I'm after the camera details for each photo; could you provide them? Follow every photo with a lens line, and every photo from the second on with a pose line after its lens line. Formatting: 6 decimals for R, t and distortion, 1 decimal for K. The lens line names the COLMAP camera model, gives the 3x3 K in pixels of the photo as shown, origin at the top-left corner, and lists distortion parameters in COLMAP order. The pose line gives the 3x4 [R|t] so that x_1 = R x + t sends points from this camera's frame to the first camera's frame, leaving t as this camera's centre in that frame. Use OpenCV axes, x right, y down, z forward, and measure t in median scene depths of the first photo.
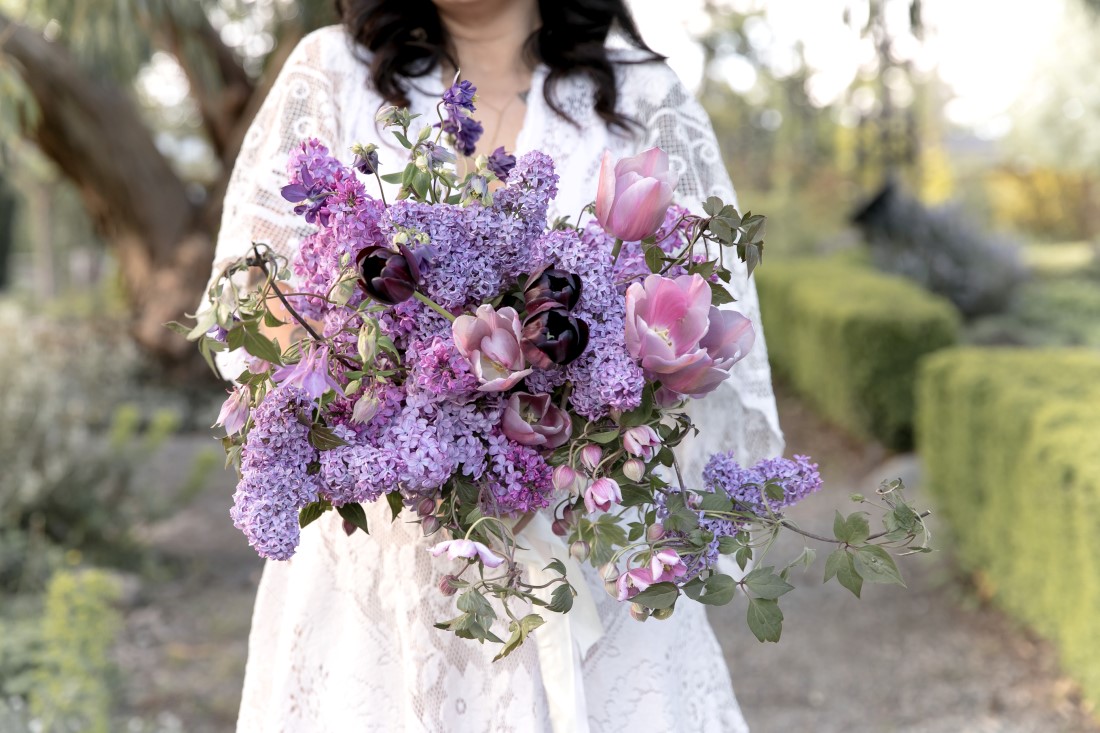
lens RADIAL K [[2118.1, 0, 550.0], [0, 2118.1, 366.5], [0, 0, 1]] dist [0.007310, 1.754376]
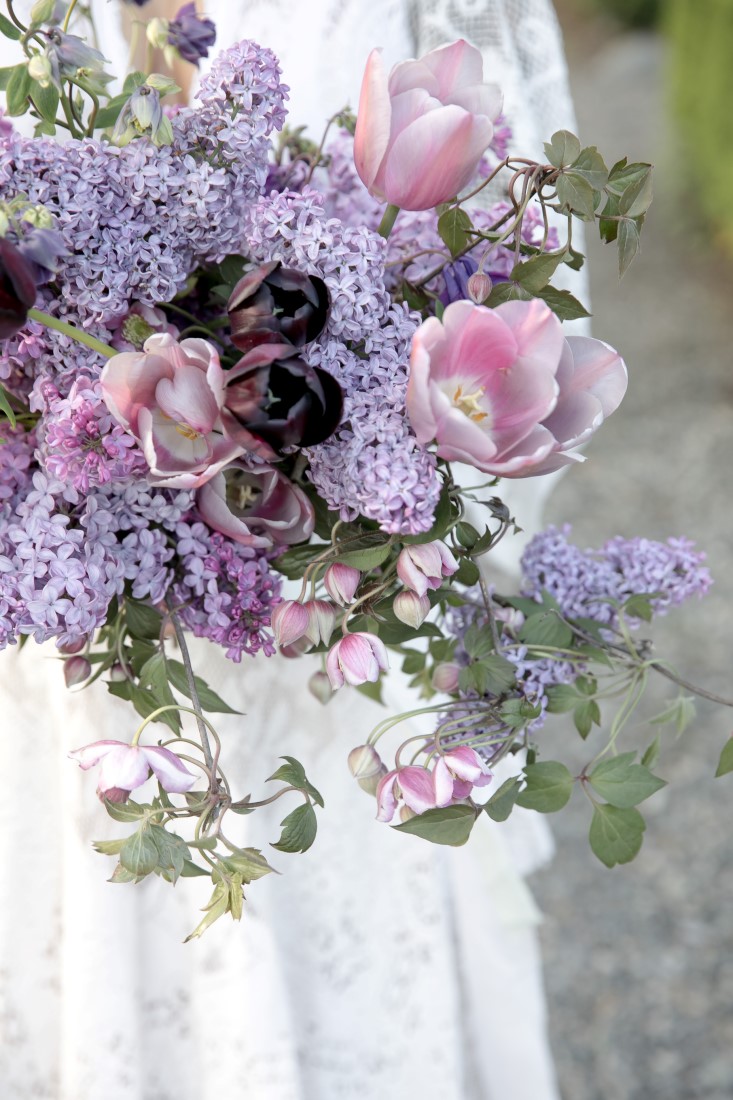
lens RADIAL K [[1908.5, 0, 366.5], [0, 1908.5, 550.0], [0, 0, 1]] dist [0.352297, -2.235073]
pose [[0.999419, -0.002013, 0.034036, 0.007080], [-0.006169, 0.971103, 0.238580, -0.094135], [-0.033533, -0.238651, 0.970526, 0.473101]]
